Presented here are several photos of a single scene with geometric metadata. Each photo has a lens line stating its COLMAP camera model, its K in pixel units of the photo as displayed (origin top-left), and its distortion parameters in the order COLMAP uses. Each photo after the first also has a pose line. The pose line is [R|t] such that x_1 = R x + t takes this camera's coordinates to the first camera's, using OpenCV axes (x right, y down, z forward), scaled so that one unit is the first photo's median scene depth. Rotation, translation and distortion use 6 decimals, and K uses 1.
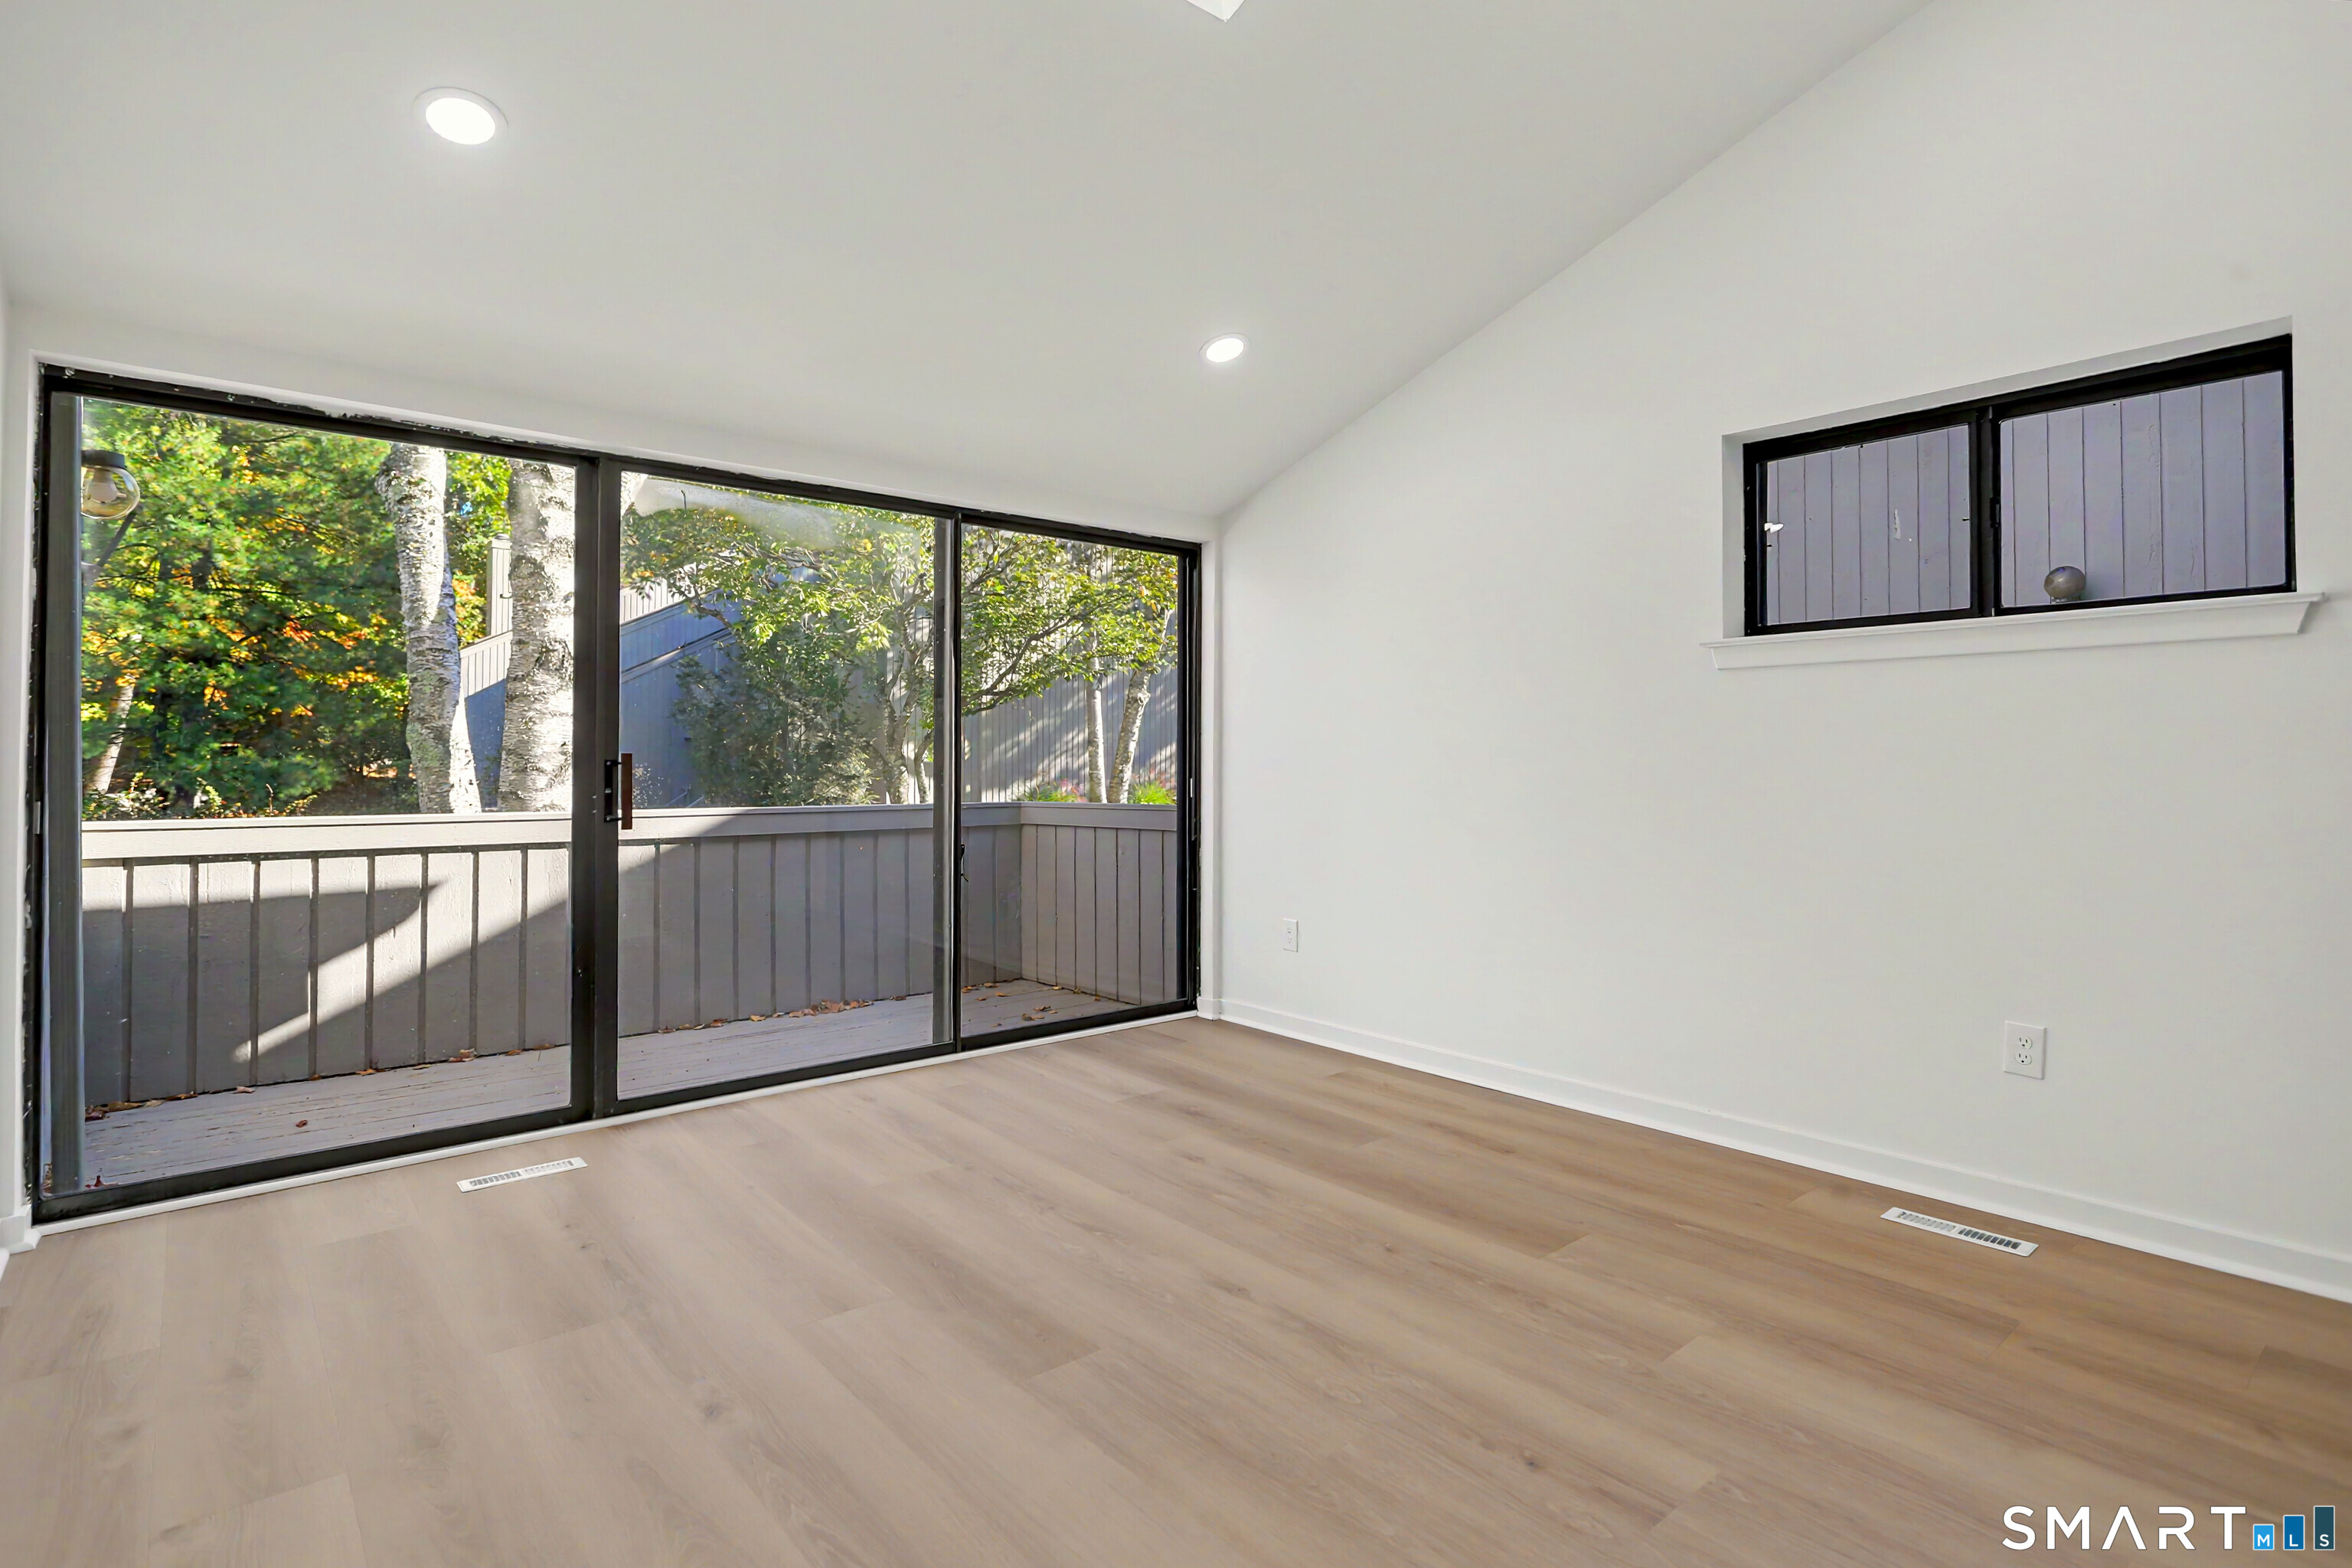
lens RADIAL K [[1130.4, 0, 1182.2], [0, 1130.4, 750.1], [0, 0, 1]] dist [-0.015685, 0.005248]
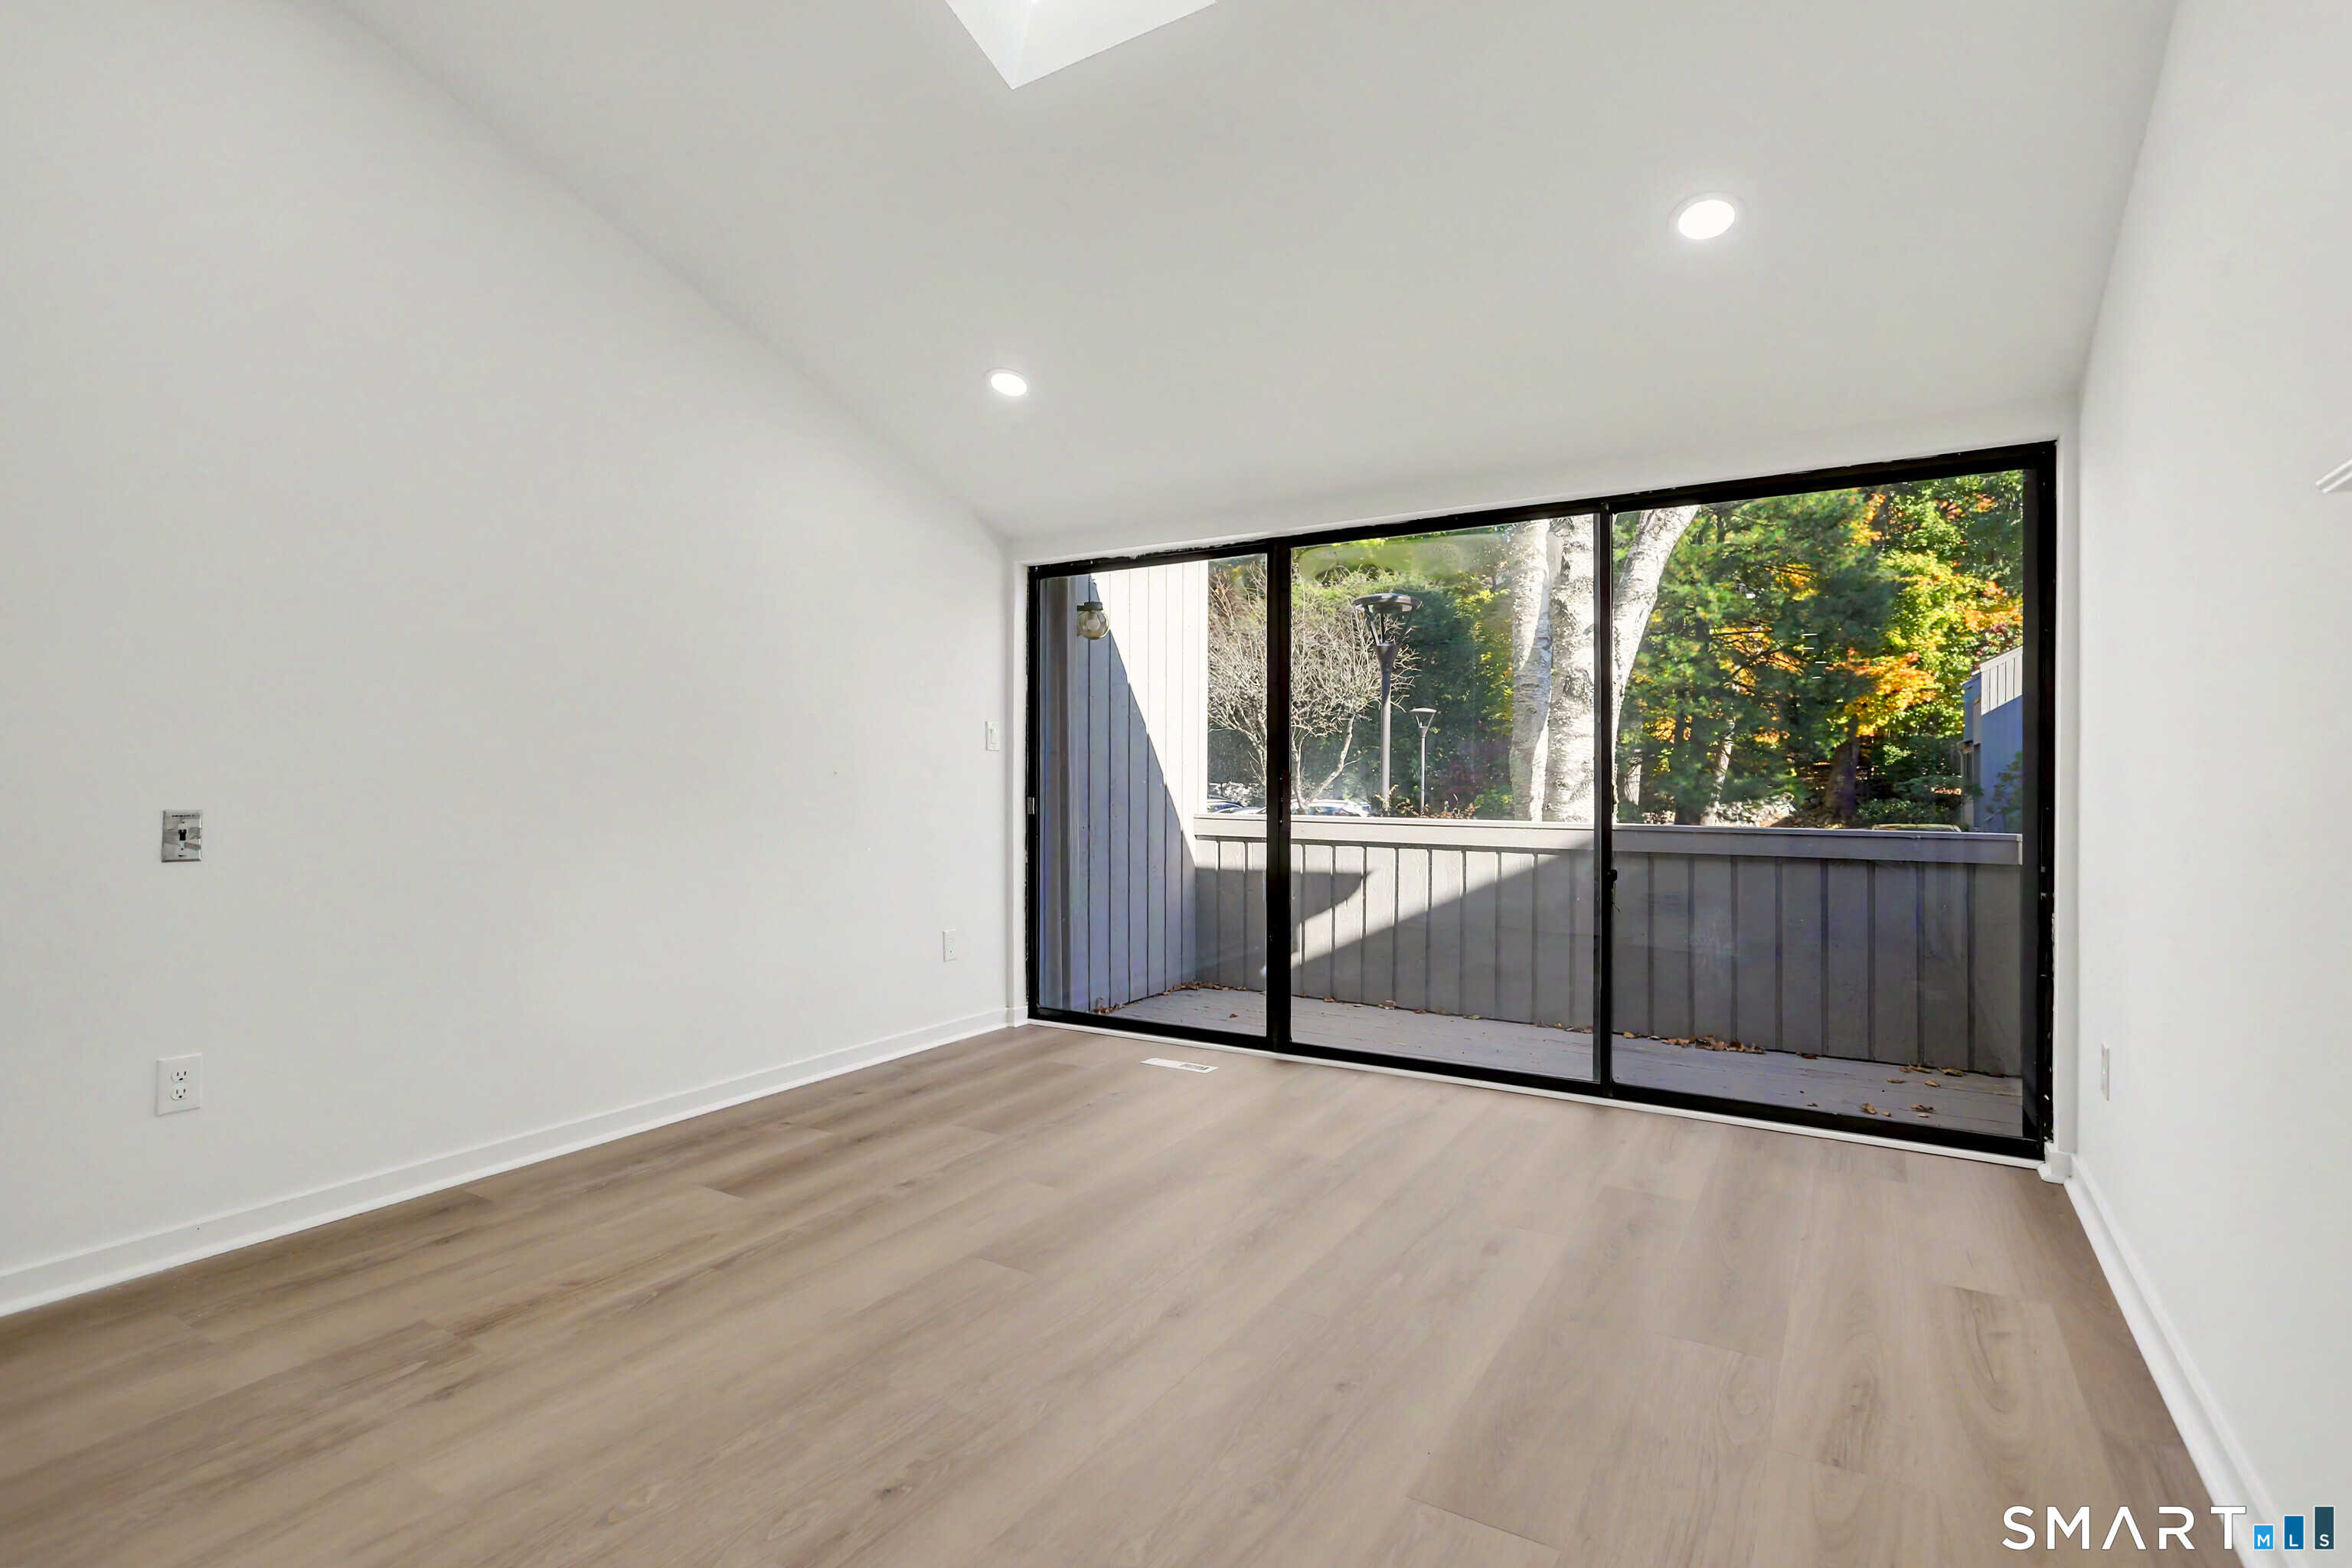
lens RADIAL K [[1130.4, 0, 1191.7], [0, 1130.4, 782.6], [0, 0, 1]] dist [-0.015685, 0.005248]
pose [[0.325893, 0.005755, -0.945389, 0.515647], [0.007091, 0.999938, 0.008531, 0.003193], [0.945380, -0.009483, 0.325832, 0.364572]]
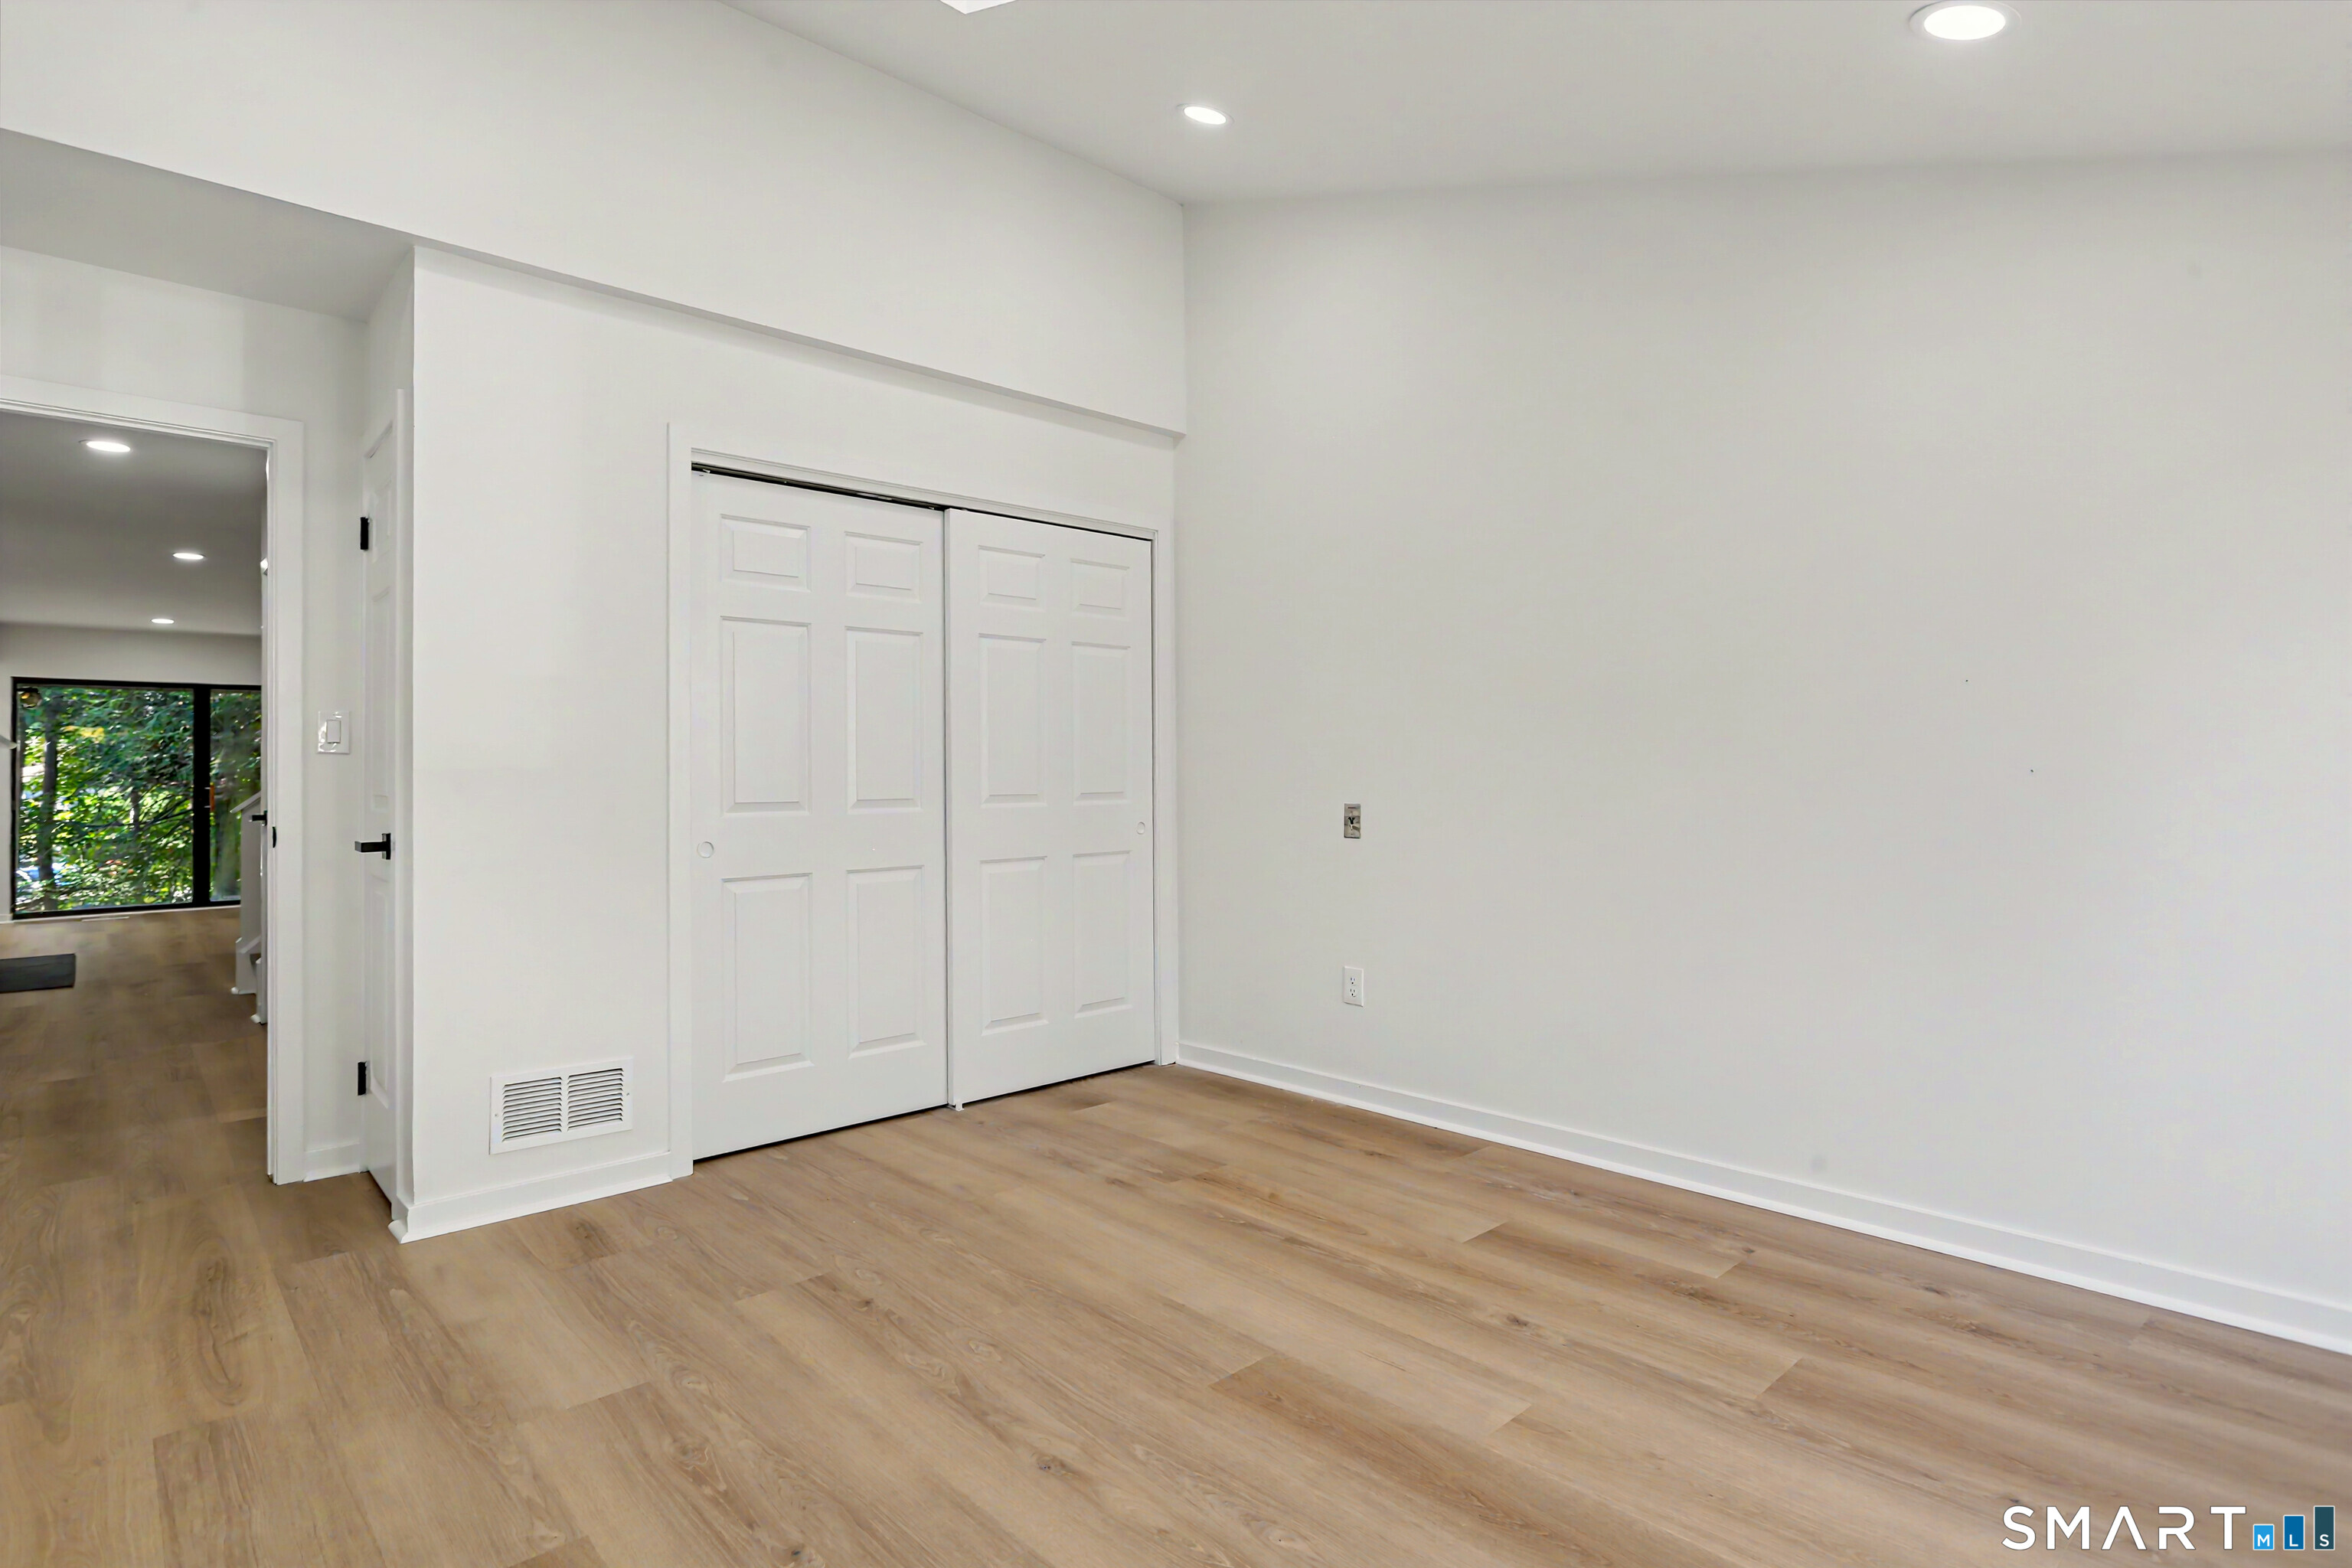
lens RADIAL K [[1207.7, 0, 1162.3], [0, 1207.7, 775.6], [0, 0, 1]] dist [-0.005948, 0.001342]
pose [[-0.999732, 0.008976, -0.021356, -0.007054], [0.009314, 0.999832, -0.015799, 0.010138], [0.021211, -0.015994, -0.999647, 0.961557]]
